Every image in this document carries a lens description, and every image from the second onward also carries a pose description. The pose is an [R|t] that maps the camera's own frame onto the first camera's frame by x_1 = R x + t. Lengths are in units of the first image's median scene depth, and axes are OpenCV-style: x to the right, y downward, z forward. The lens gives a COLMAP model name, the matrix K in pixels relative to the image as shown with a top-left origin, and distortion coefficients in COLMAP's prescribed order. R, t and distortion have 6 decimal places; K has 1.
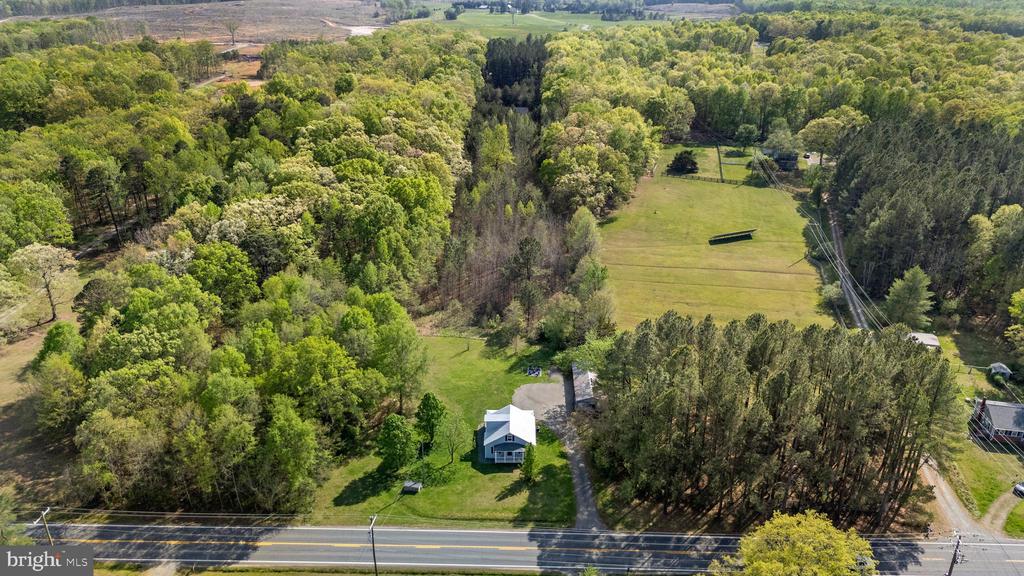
lens RADIAL K [[748.3, 0, 512.0], [0, 748.3, 288.0], [0, 0, 1]] dist [0.075986, -0.083820]
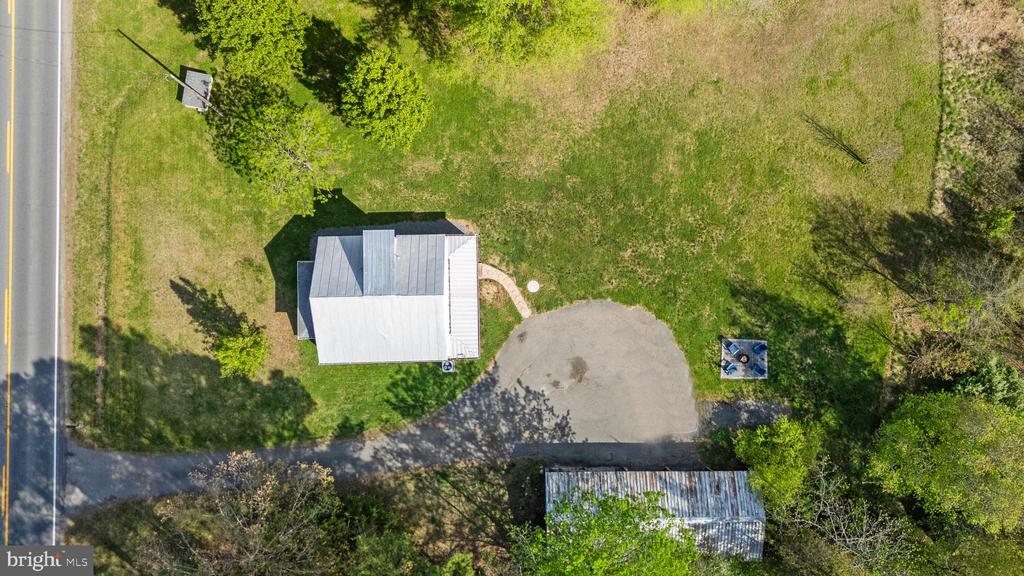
lens RADIAL K [[748.3, 0, 512.0], [0, 748.3, 288.0], [0, 0, 1]] dist [0.075986, -0.083820]
pose [[0.033670, 0.994448, -0.099698, 0.021804], [-0.400116, 0.104824, 0.910450, -0.132093], [0.915846, 0.009236, 0.401424, 0.602894]]
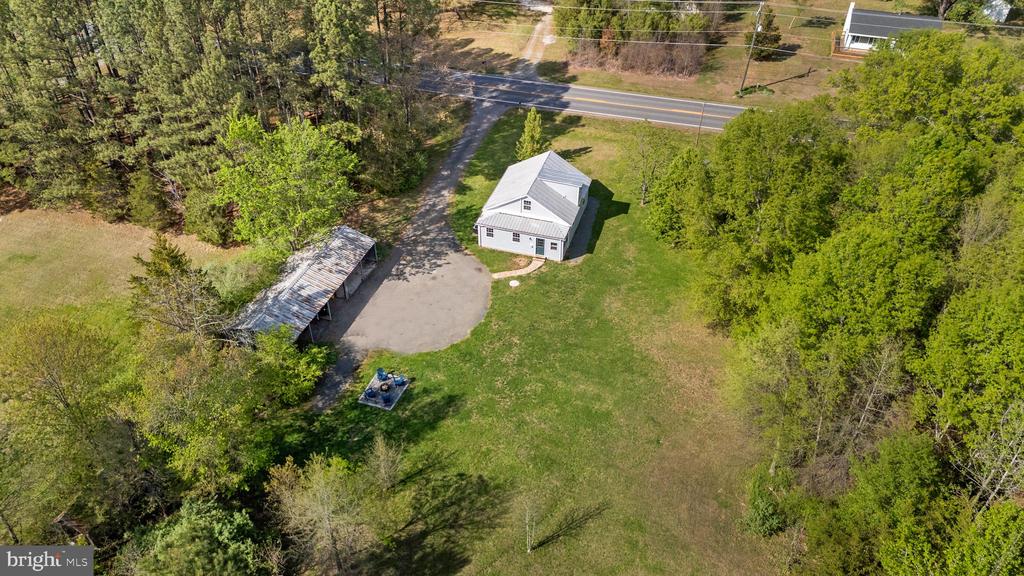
lens RADIAL K [[748.3, 0, 512.0], [0, 748.3, 288.0], [0, 0, 1]] dist [0.075986, -0.083820]
pose [[-0.957216, -0.180893, 0.225864, -0.081786], [0.114179, 0.481099, 0.869199, -0.178812], [-0.265895, 0.857800, -0.439862, 0.871512]]
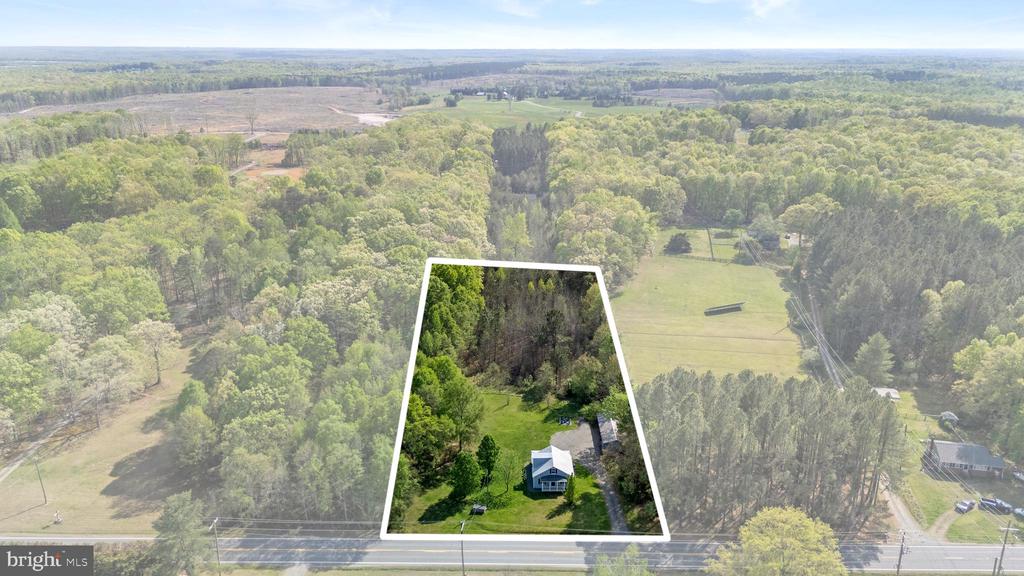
lens RADIAL K [[748.3, 0, 512.0], [0, 748.3, 288.0], [0, 0, 1]] dist [0.075986, -0.083820]
pose [[0.999915, -0.007585, 0.010584, -0.053574], [0.008579, 0.995225, -0.097232, 0.011549], [-0.009796, 0.097315, 0.995205, -0.176460]]
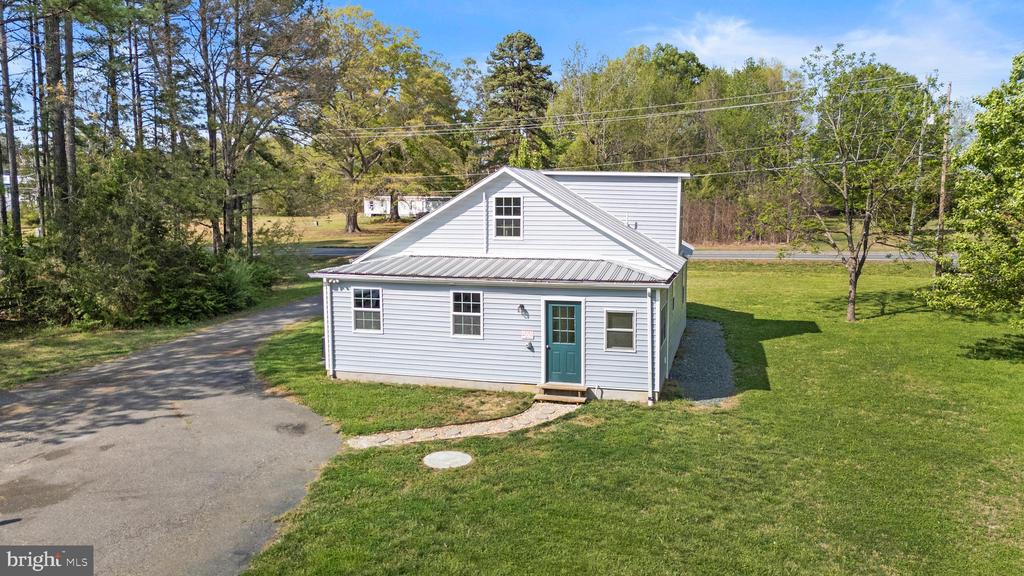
lens RADIAL K [[748.3, 0, 512.0], [0, 748.3, 288.0], [0, 0, 1]] dist [0.075986, -0.083820]
pose [[-0.963499, -0.033061, 0.265662, -0.028932], [0.106933, 0.862217, 0.495123, 0.068653], [-0.245427, 0.505458, -0.827210, 0.767090]]
